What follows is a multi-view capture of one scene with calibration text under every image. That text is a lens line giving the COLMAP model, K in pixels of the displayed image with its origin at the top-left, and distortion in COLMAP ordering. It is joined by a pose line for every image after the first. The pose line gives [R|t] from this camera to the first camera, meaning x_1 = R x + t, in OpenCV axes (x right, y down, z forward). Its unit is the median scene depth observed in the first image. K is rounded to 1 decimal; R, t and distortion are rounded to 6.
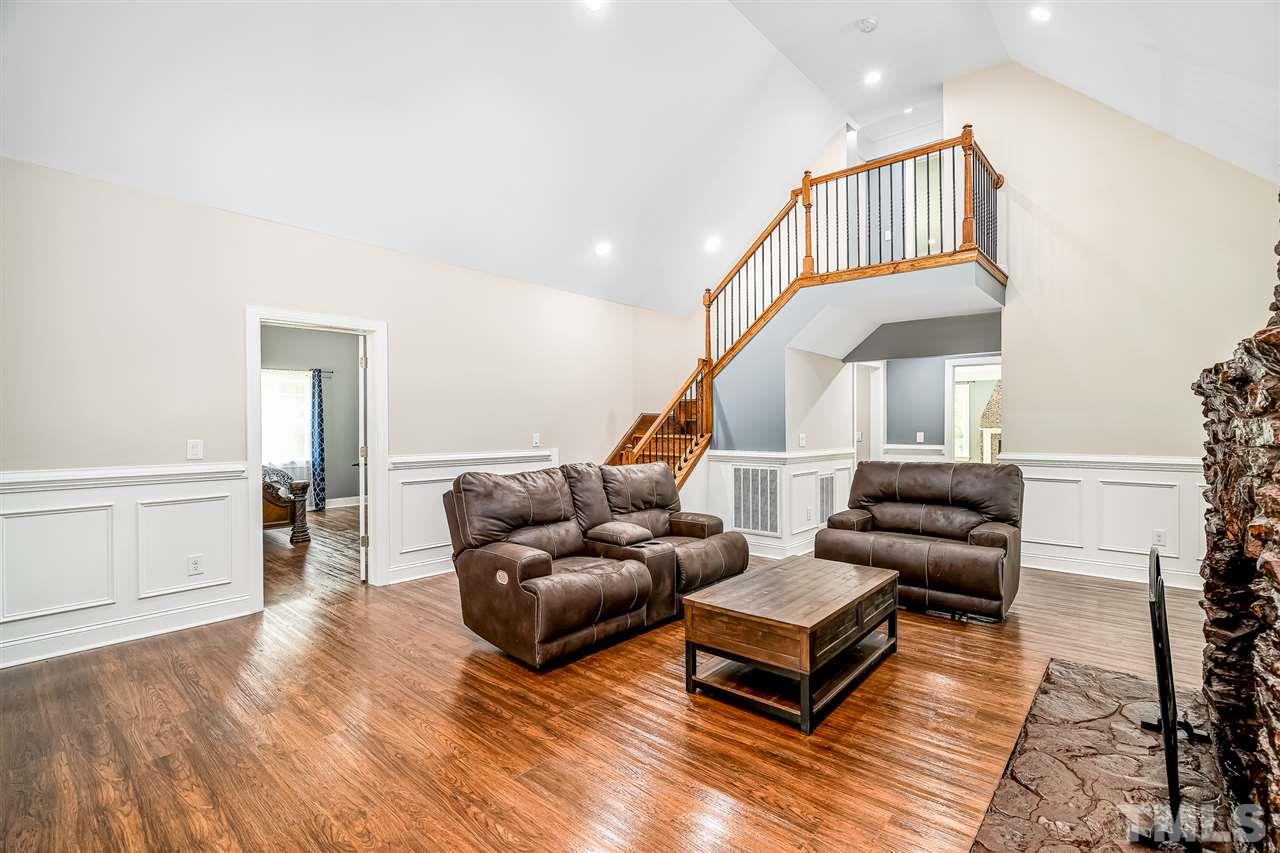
lens RADIAL K [[588.1, 0, 647.0], [0, 588.1, 423.0], [0, 0, 1]] dist [-0.004352, 0.002182]
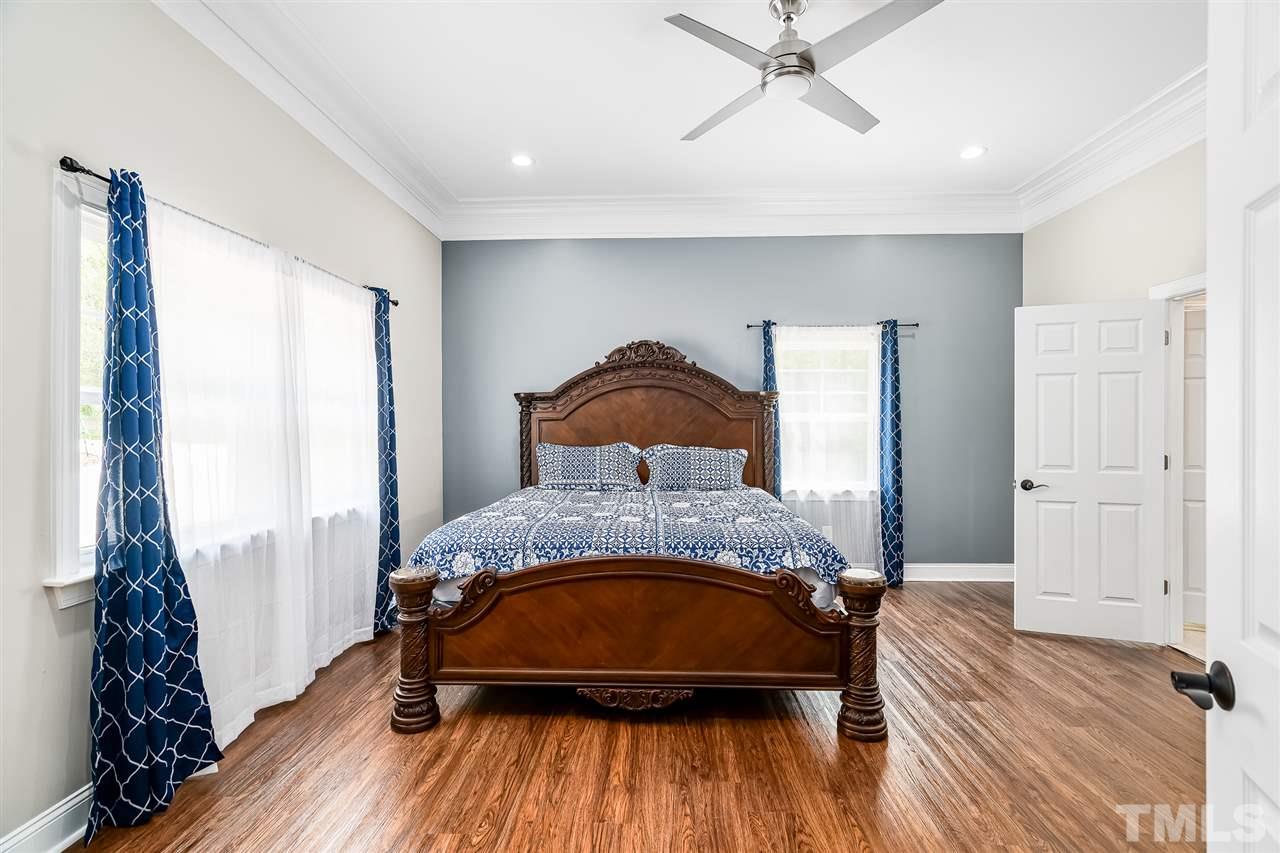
lens RADIAL K [[588.1, 0, 637.3], [0, 588.1, 422.7], [0, 0, 1]] dist [-0.004352, 0.002182]
pose [[0.628444, 0.005544, -0.777835, -0.290854], [-0.002752, 0.999984, 0.004903, -0.000501], [0.777850, -0.000941, 0.628449, 0.486841]]
